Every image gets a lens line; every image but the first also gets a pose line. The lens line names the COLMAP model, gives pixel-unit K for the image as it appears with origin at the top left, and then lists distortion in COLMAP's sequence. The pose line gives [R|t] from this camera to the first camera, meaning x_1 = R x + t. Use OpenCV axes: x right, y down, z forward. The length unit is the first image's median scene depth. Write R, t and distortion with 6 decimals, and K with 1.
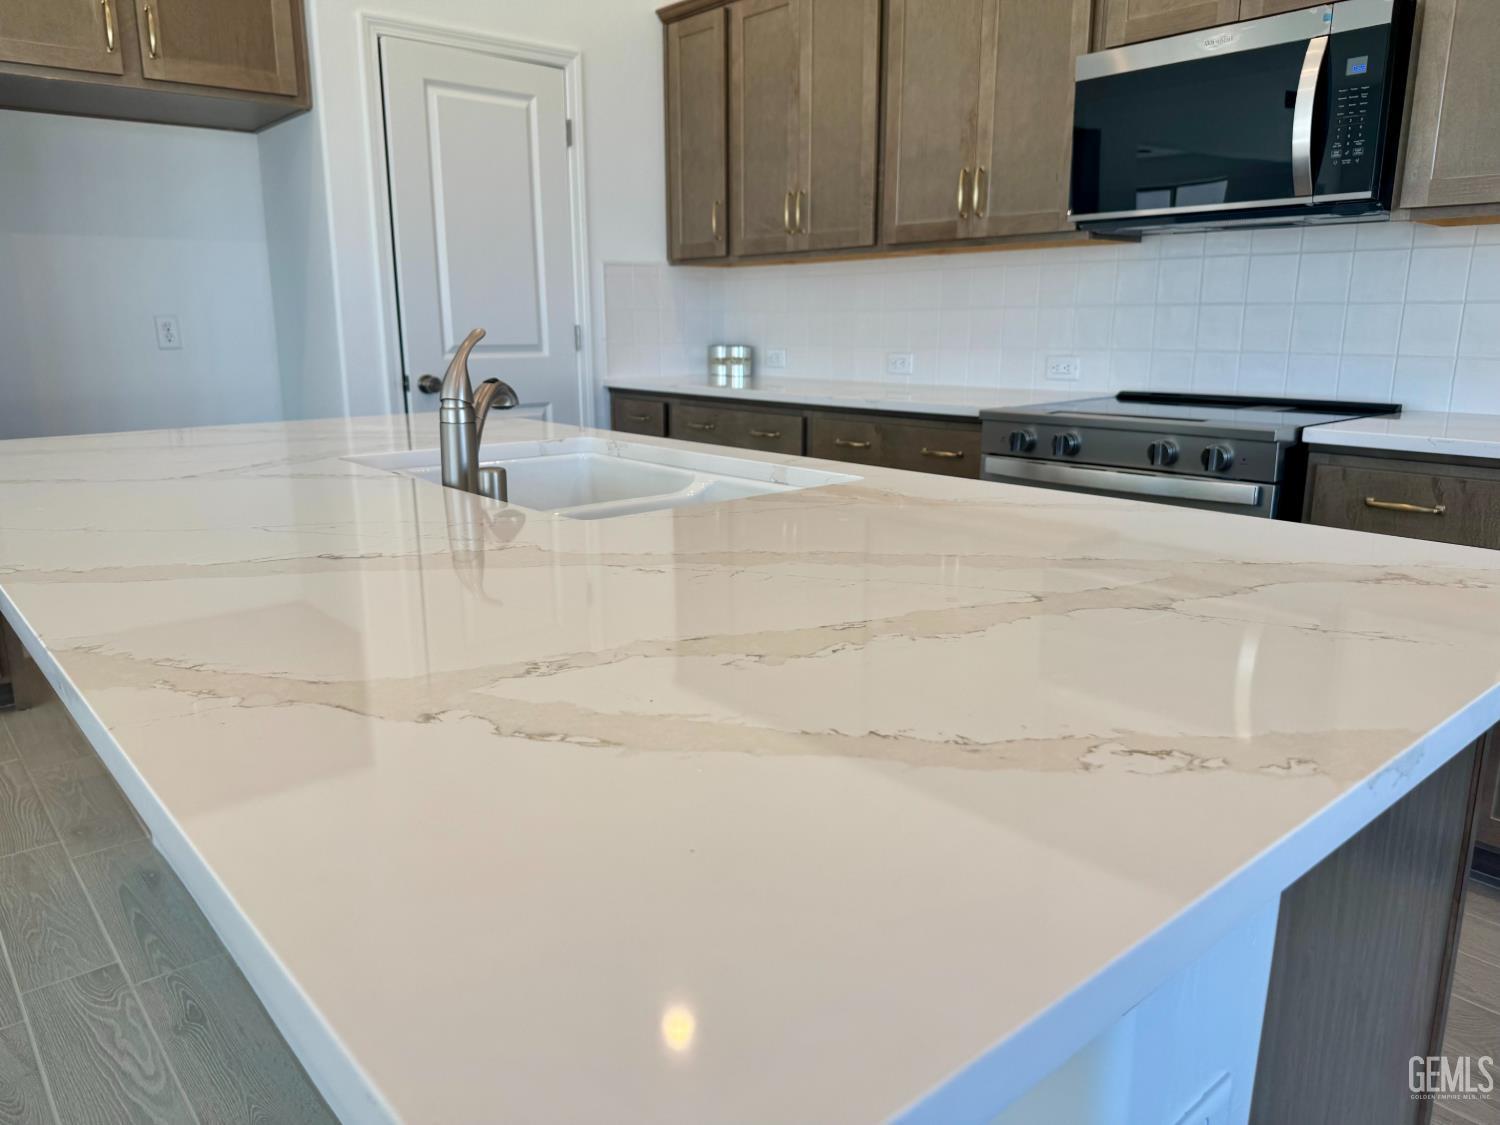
lens RADIAL K [[1083.0, 0, 755.5], [0, 1083.0, 578.8], [0, 0, 1]] dist [0.030033, -0.065909]
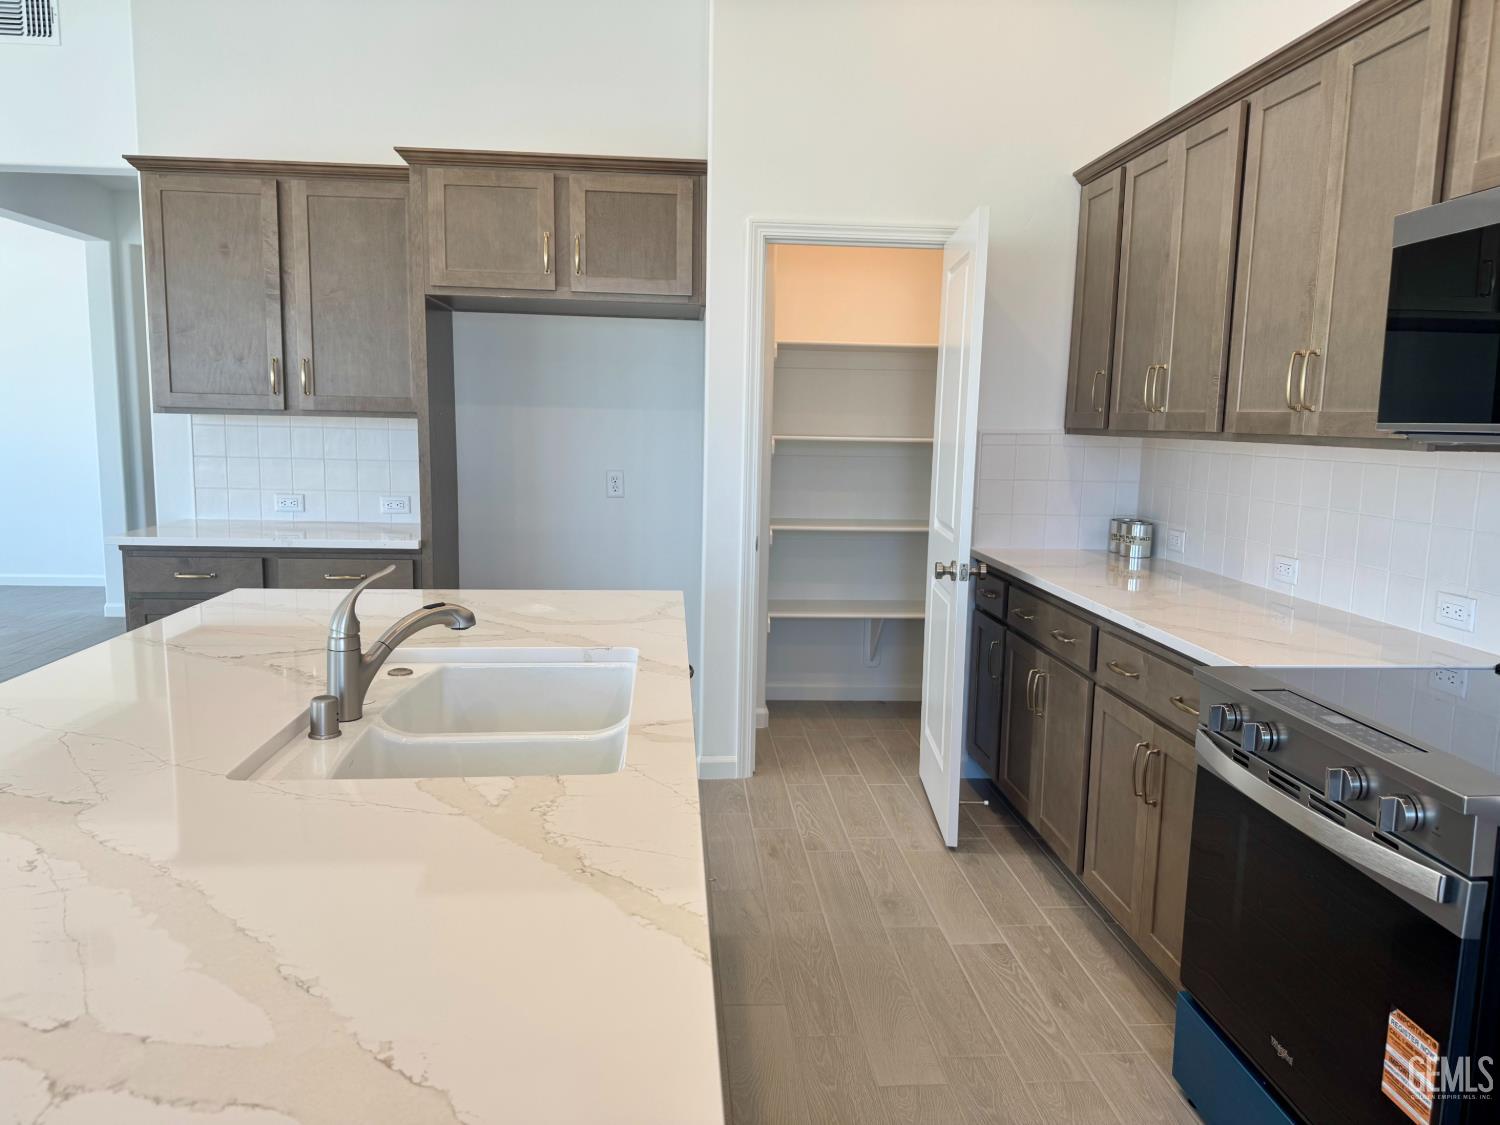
lens RADIAL K [[1082.5, 0, 750.0], [0, 1082.5, 562.5], [0, 0, 1]] dist [0.056079, -0.060152]
pose [[0.800733, 0.098284, -0.590903, 0.334424], [-0.160959, 0.985472, -0.054203, -0.111799], [0.576991, 0.138513, 0.804920, 0.144849]]
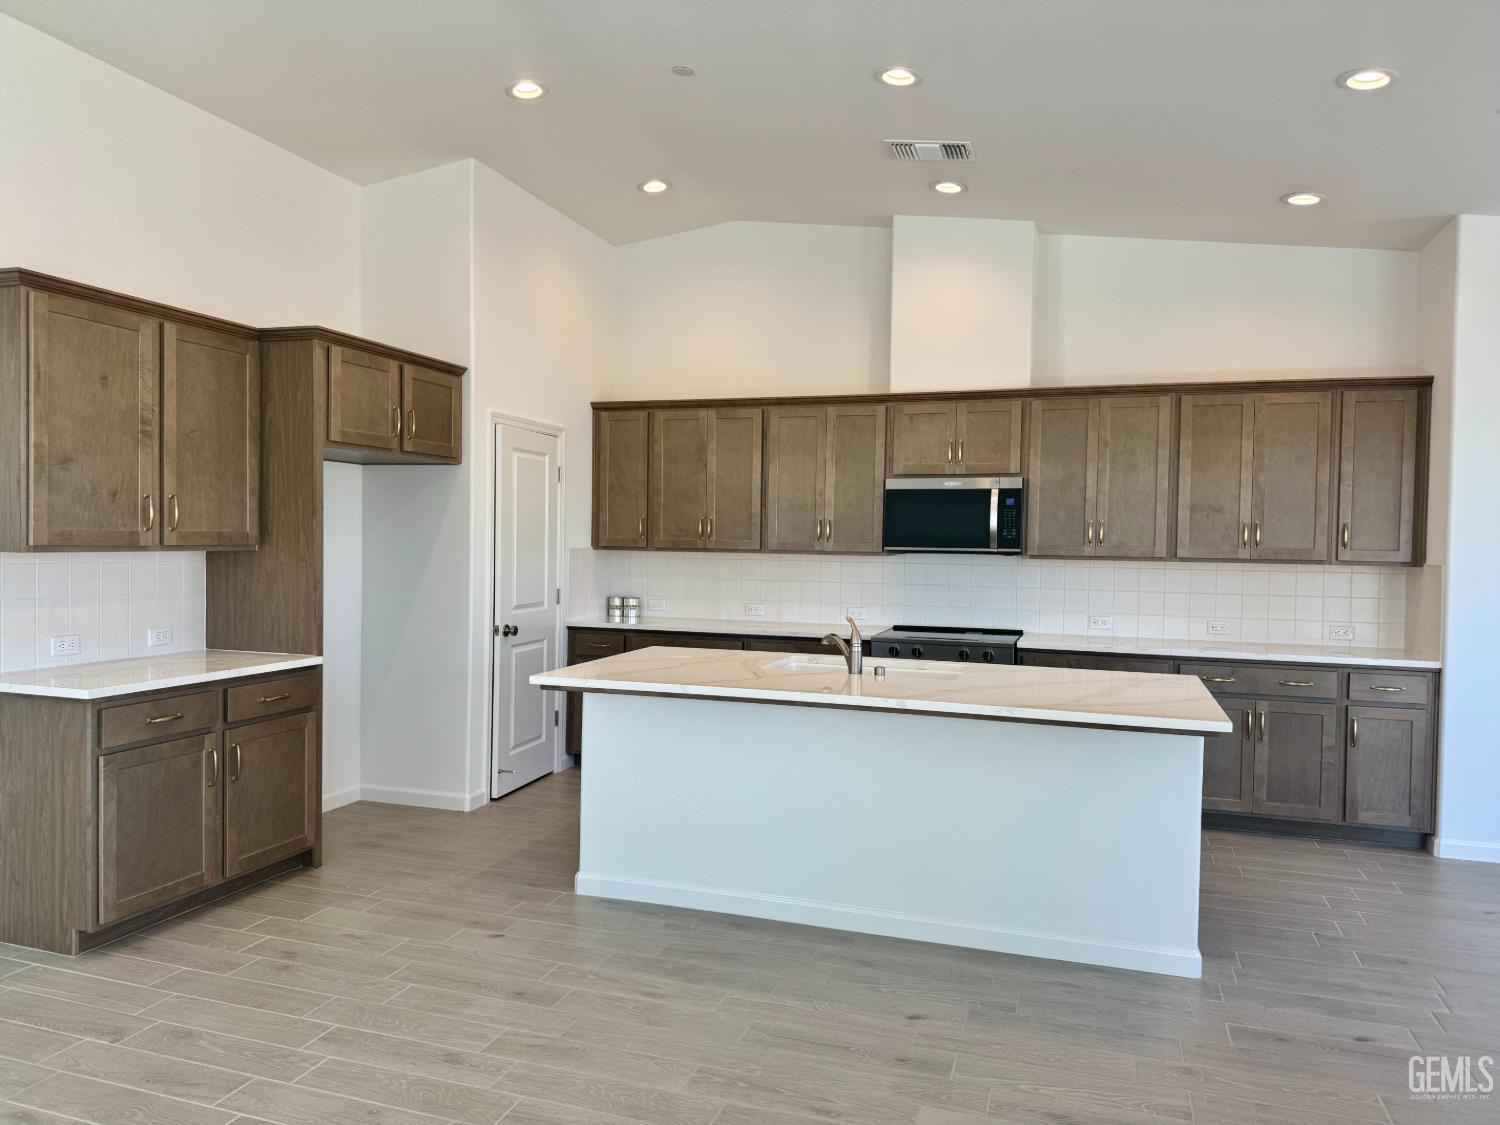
lens RADIAL K [[1041.2, 0, 750.0], [0, 1041.2, 562.5], [0, 0, 1]] dist [0.074931, -0.120669]
pose [[0.847896, 0.002691, 0.530156, -0.882814], [0.104175, 0.979646, -0.171583, 0.021274], [-0.519827, 0.200714, 0.830358, -0.492009]]
